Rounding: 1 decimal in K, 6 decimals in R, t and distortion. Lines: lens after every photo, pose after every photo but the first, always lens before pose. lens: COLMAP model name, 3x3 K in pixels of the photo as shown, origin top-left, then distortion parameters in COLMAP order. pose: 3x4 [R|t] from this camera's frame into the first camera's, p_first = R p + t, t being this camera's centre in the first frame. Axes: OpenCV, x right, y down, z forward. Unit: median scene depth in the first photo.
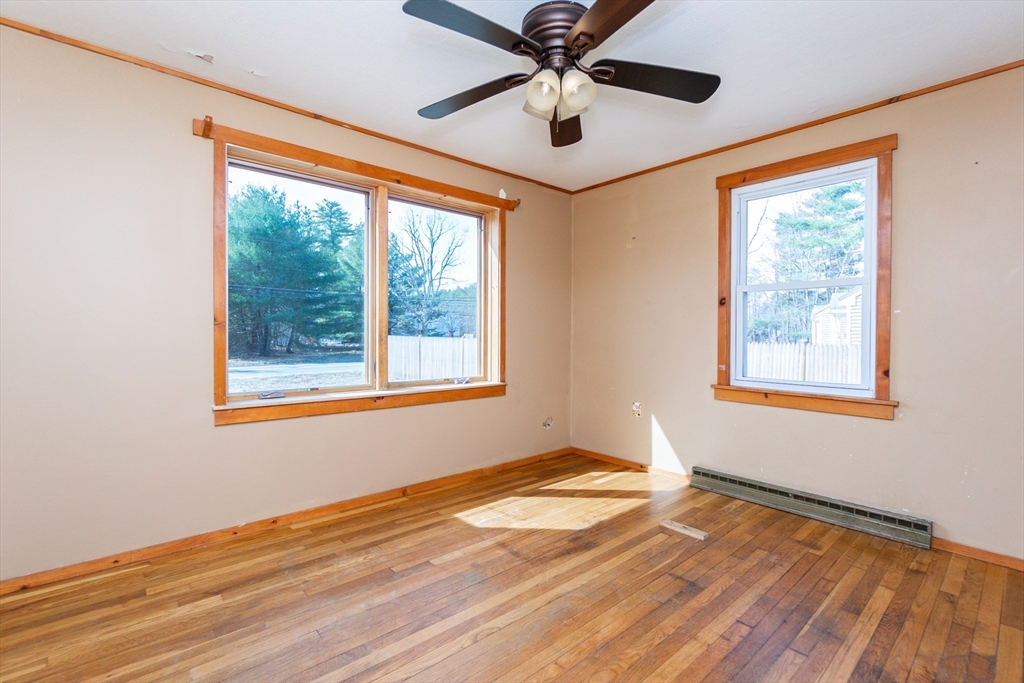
lens RADIAL K [[453.9, 0, 509.6], [0, 453.9, 334.4], [0, 0, 1]] dist [-0.002274, -0.000112]
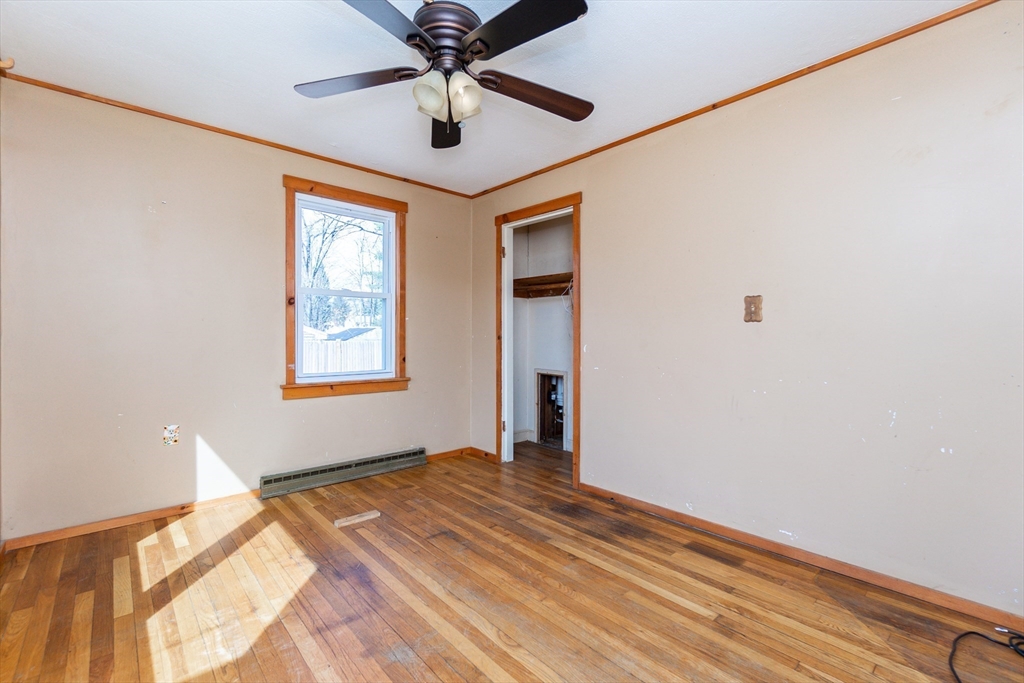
lens RADIAL K [[453.9, 0, 509.6], [0, 453.9, 334.4], [0, 0, 1]] dist [-0.002274, -0.000112]
pose [[-0.014759, -0.001651, 0.999890, -0.670633], [0.000125, 0.999999, 0.001653, -0.000677], [-0.999891, 0.000150, -0.014758, 0.656220]]
